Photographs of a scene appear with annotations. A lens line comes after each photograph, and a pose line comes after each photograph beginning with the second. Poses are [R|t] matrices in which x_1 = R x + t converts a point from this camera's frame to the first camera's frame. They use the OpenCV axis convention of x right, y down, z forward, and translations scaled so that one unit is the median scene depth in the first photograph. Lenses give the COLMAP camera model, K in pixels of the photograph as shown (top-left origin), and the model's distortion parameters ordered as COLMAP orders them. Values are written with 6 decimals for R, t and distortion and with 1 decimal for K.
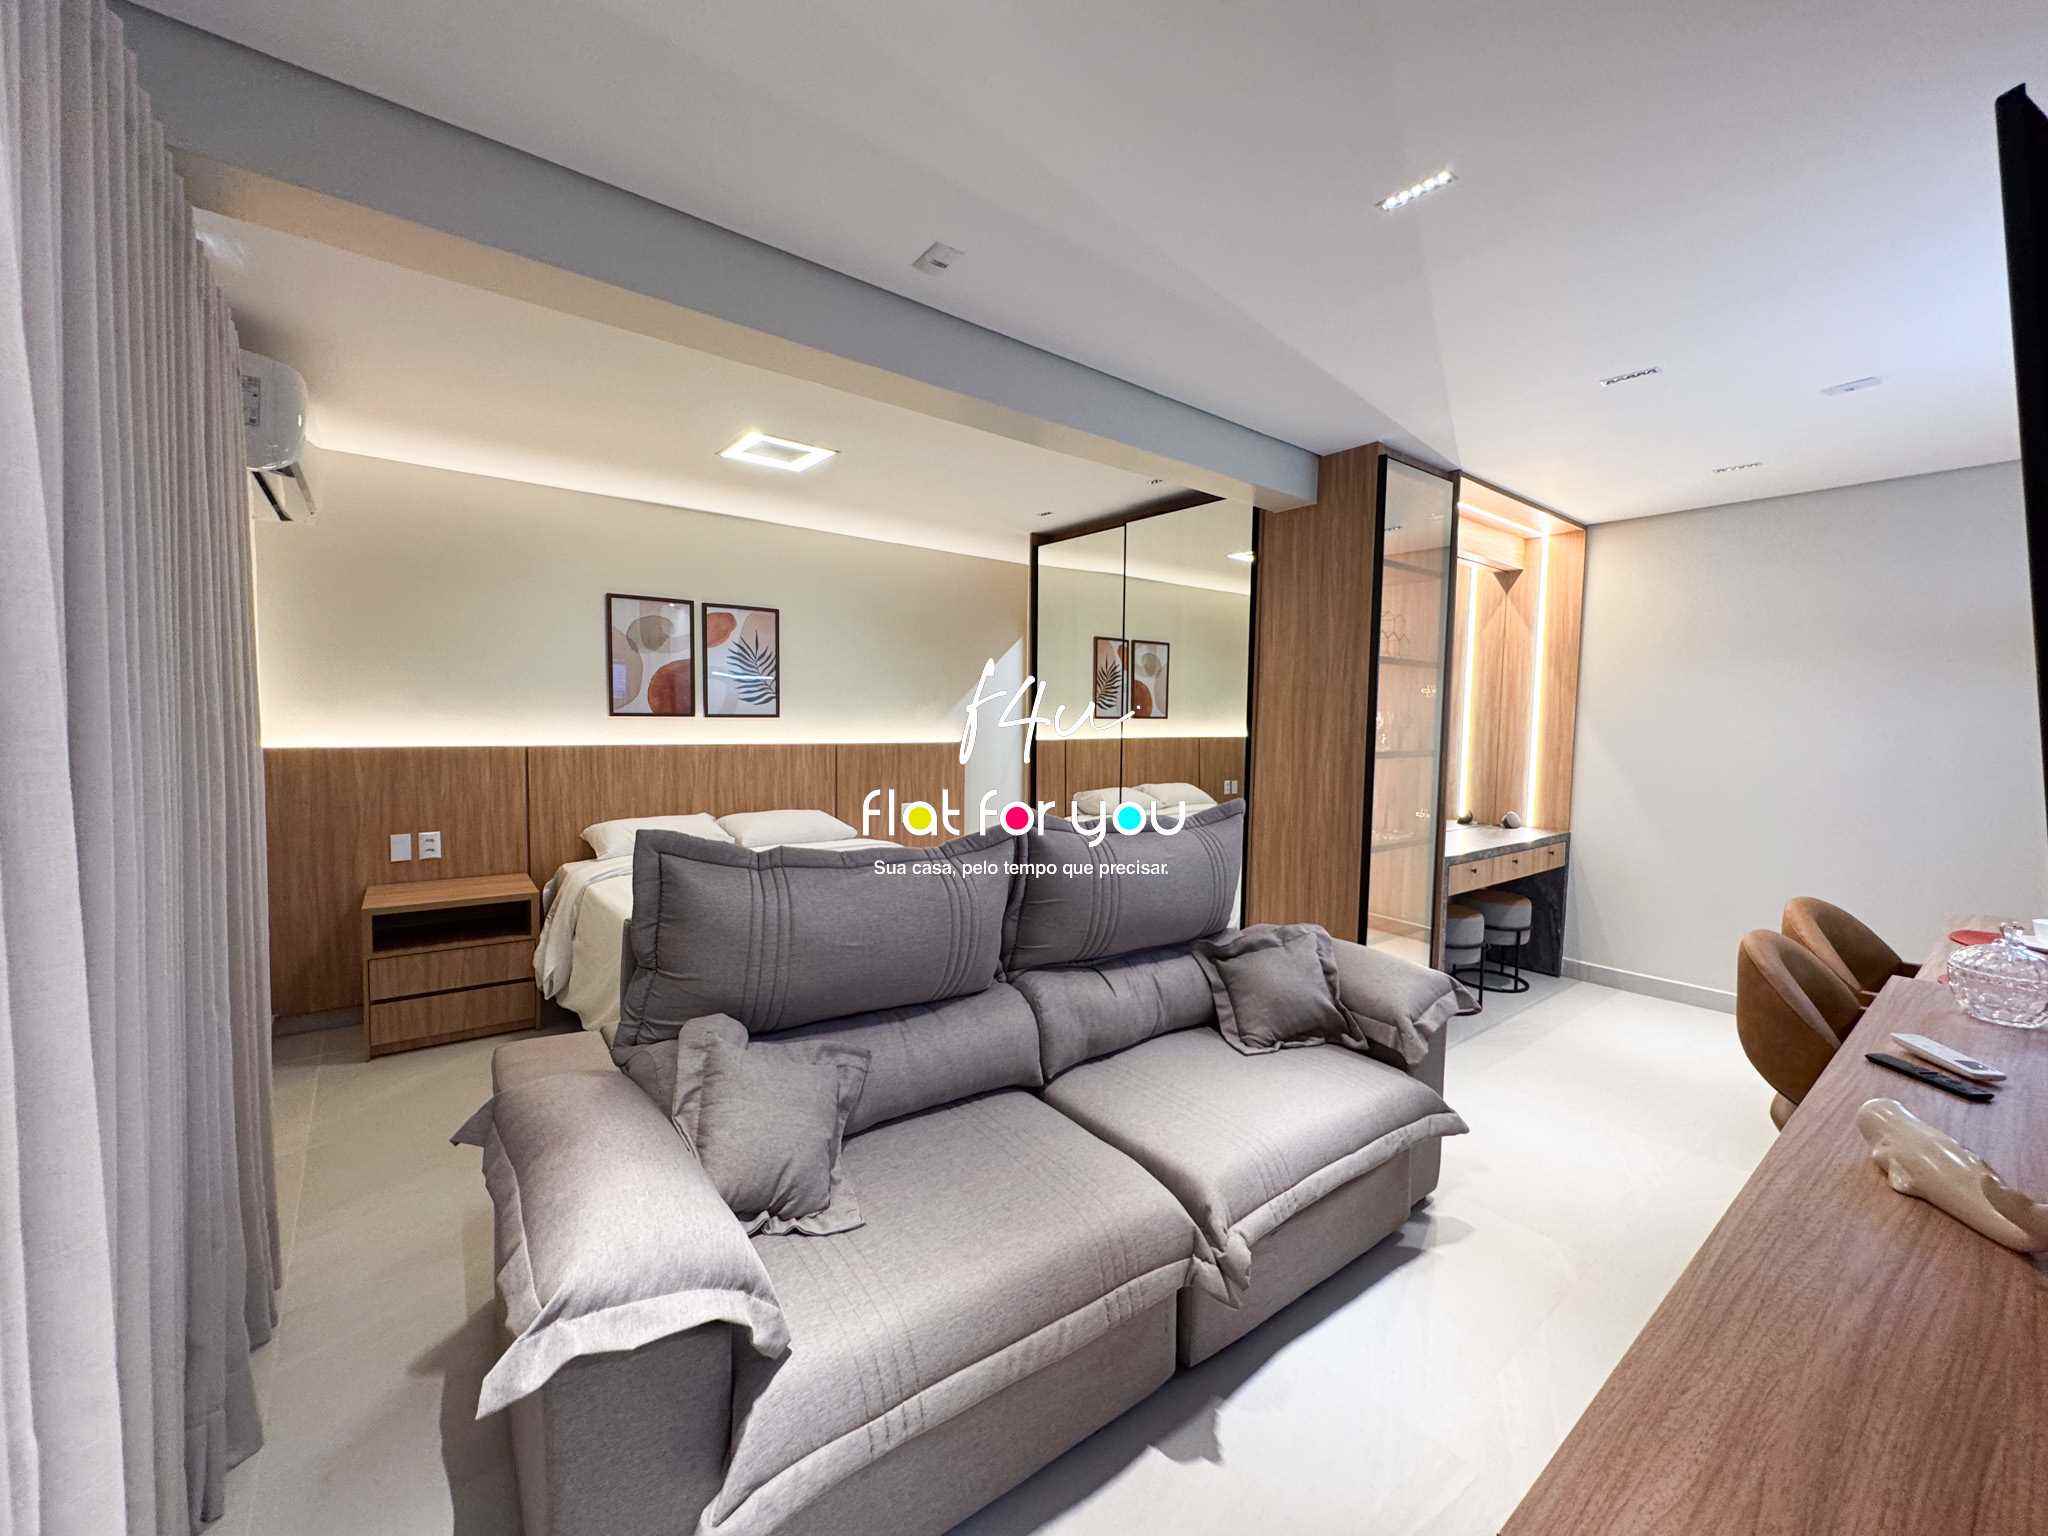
lens RADIAL K [[821.3, 0, 1025.4], [0, 821.3, 761.0], [0, 0, 1]] dist [0.005861, 0.000245]
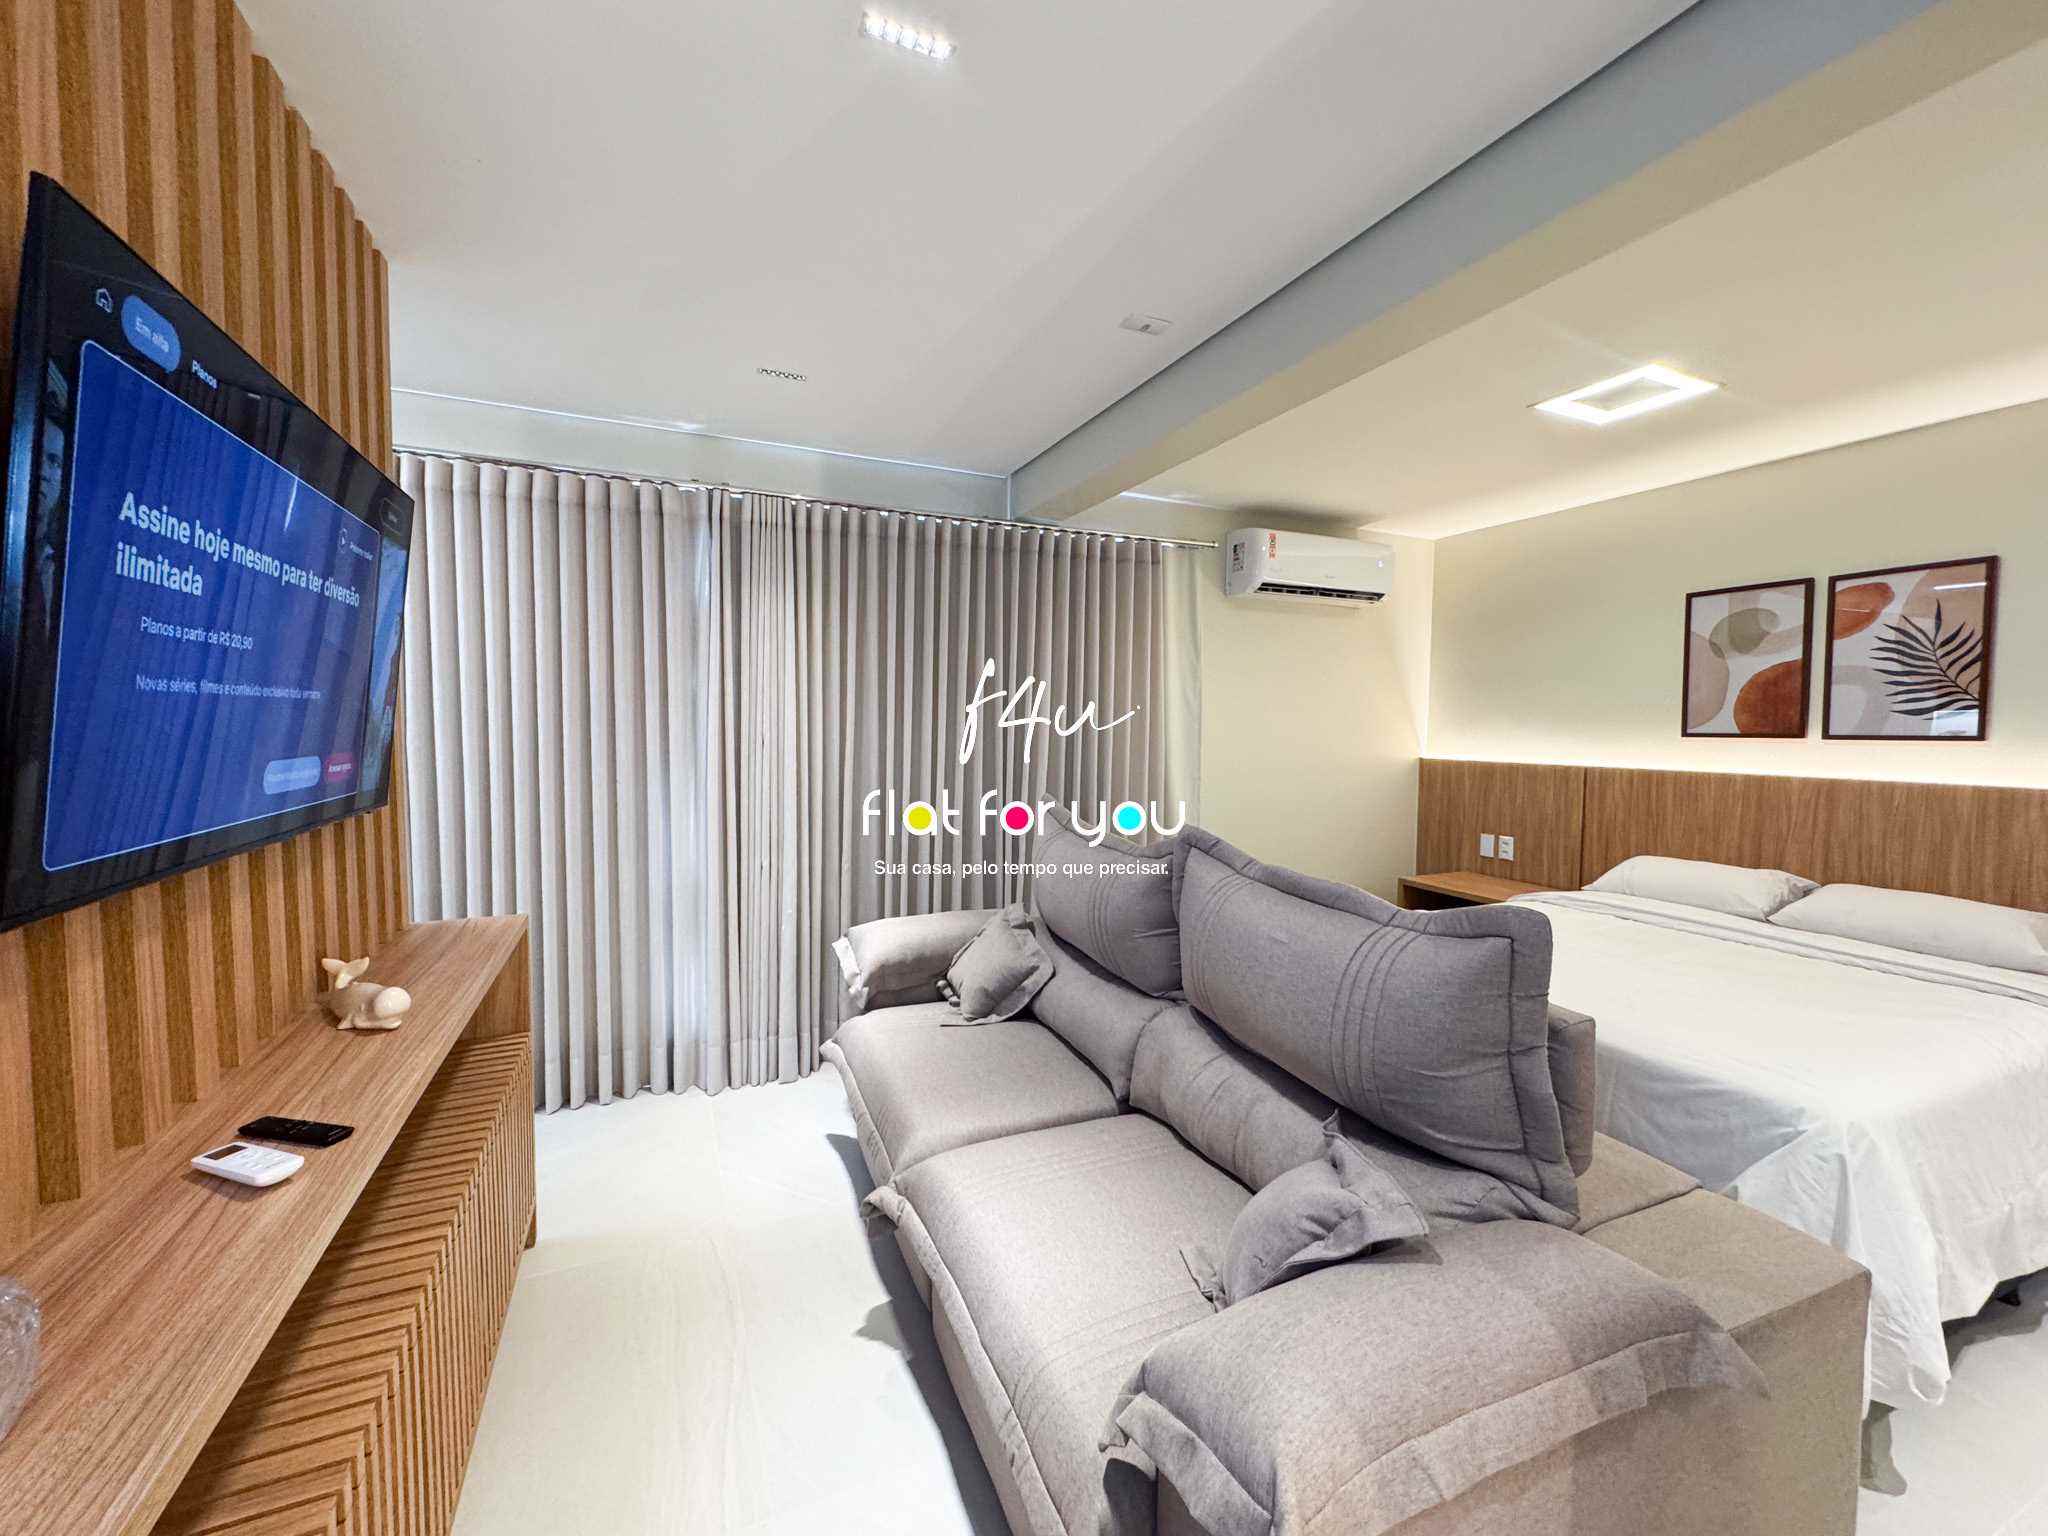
lens RADIAL K [[821.3, 0, 1021.5], [0, 821.3, 759.9], [0, 0, 1]] dist [0.005861, 0.000245]
pose [[-0.258273, 0.027318, -0.965686, 0.501142], [-0.067118, 0.996677, 0.046145, -0.024869], [0.963738, 0.076733, -0.255581, 0.561025]]
